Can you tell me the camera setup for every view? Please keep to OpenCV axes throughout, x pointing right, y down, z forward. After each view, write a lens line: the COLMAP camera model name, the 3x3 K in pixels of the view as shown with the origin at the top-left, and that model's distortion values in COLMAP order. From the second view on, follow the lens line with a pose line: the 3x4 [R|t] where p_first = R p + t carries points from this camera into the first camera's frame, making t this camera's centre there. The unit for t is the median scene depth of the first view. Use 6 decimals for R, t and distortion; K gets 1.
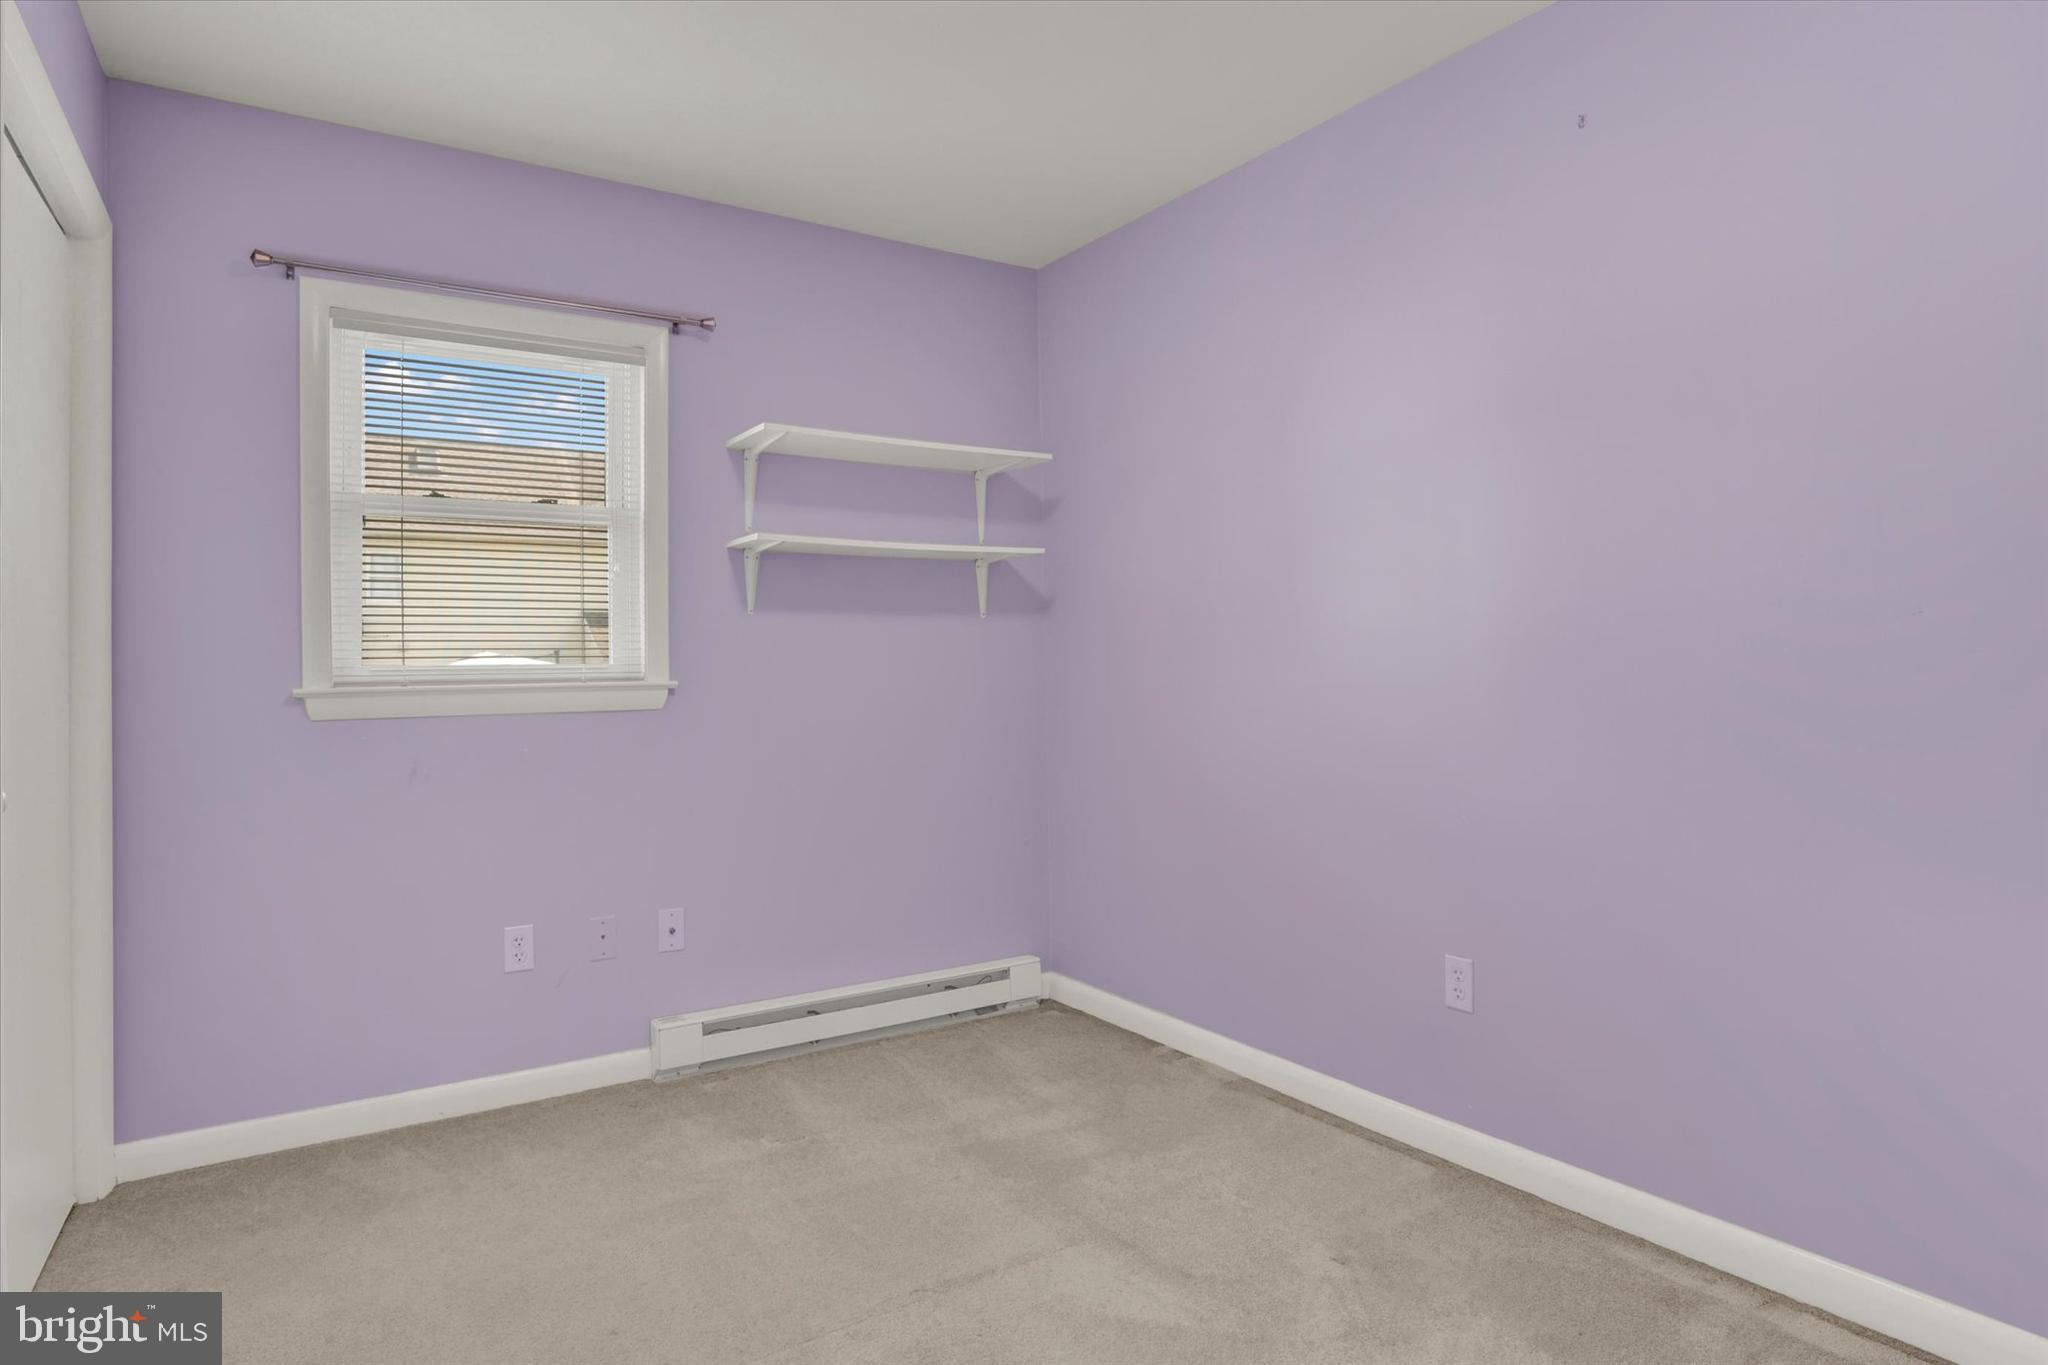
lens RADIAL K [[1108.6, 0, 966.7], [0, 1108.6, 682.4], [0, 0, 1]] dist [-0.035450, 0.001149]
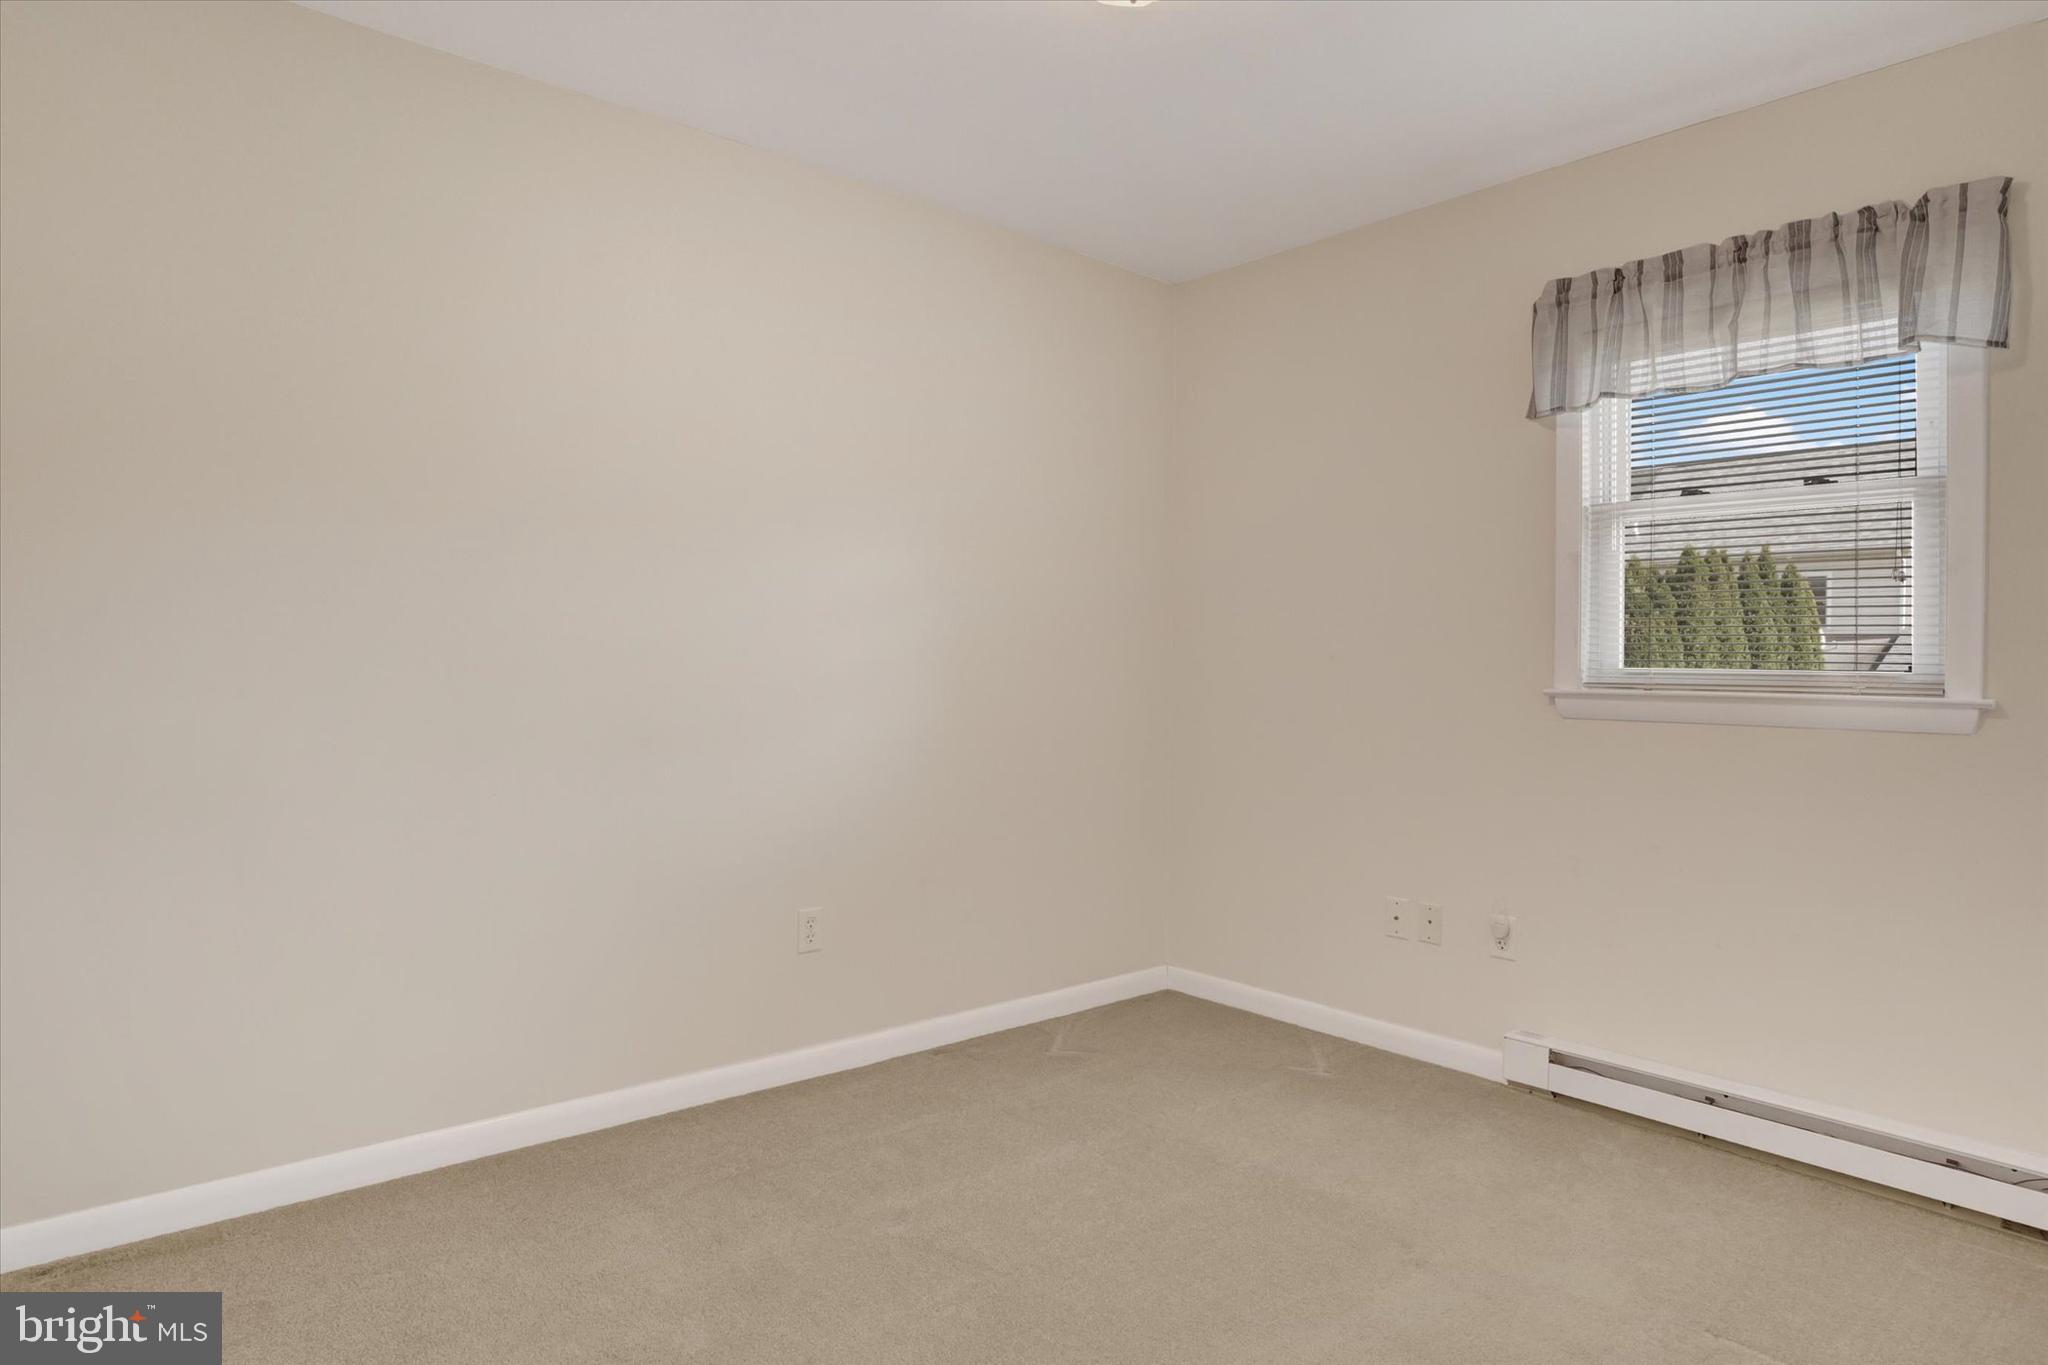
lens RADIAL K [[1108.6, 0, 966.7], [0, 1108.6, 682.4], [0, 0, 1]] dist [-0.035450, 0.001149]
pose [[0.191973, 0.031281, -0.980901, 0.355070], [-0.034827, 0.999079, 0.025045, -0.006753], [0.980782, 0.029354, 0.192886, 0.202273]]
